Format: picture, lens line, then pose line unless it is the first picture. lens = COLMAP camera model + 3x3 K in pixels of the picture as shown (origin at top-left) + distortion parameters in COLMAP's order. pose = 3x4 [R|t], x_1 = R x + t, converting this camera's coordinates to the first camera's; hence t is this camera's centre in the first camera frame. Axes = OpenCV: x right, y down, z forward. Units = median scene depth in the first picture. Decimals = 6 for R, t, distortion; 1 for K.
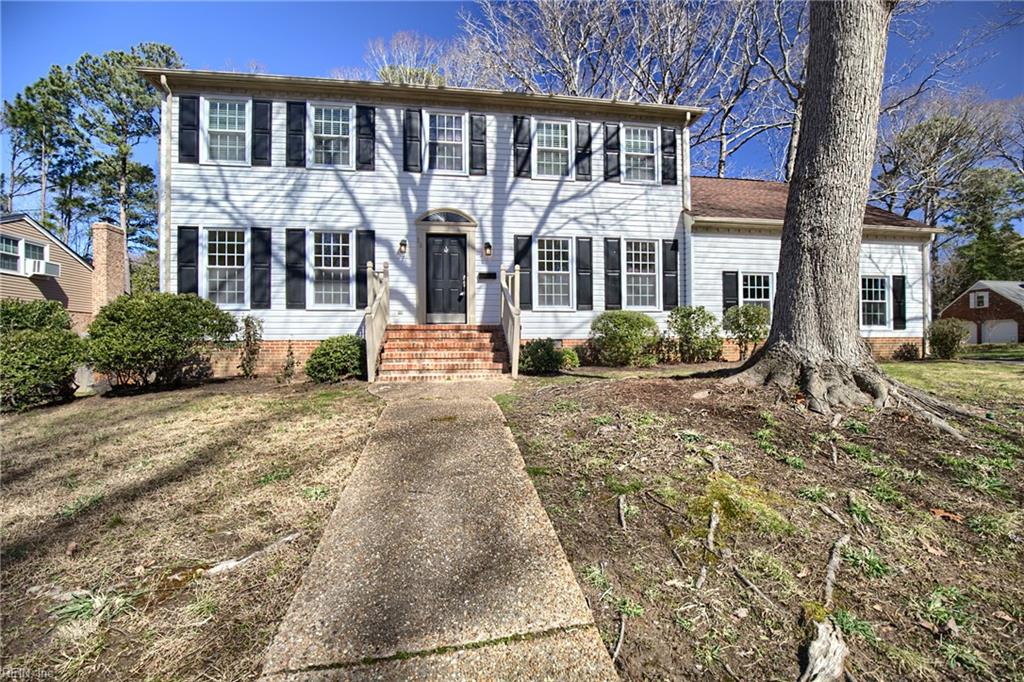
lens RADIAL K [[463.9, 0, 516.5], [0, 463.9, 338.4], [0, 0, 1]] dist [-0.022303, -0.000495]
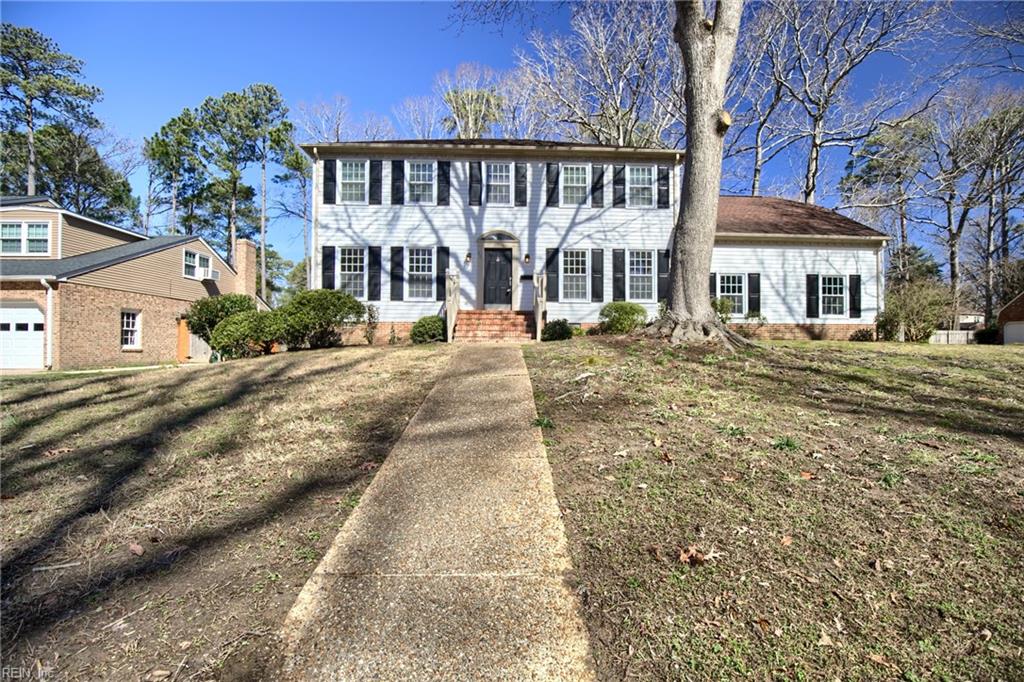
lens RADIAL K [[463.9, 0, 510.6], [0, 463.9, 344.4], [0, 0, 1]] dist [-0.022303, -0.000495]
pose [[0.990808, 0.011463, -0.134790, 0.079415], [-0.010549, 0.999916, 0.007496, 0.056473], [0.134865, -0.006006, 0.990846, -0.390339]]
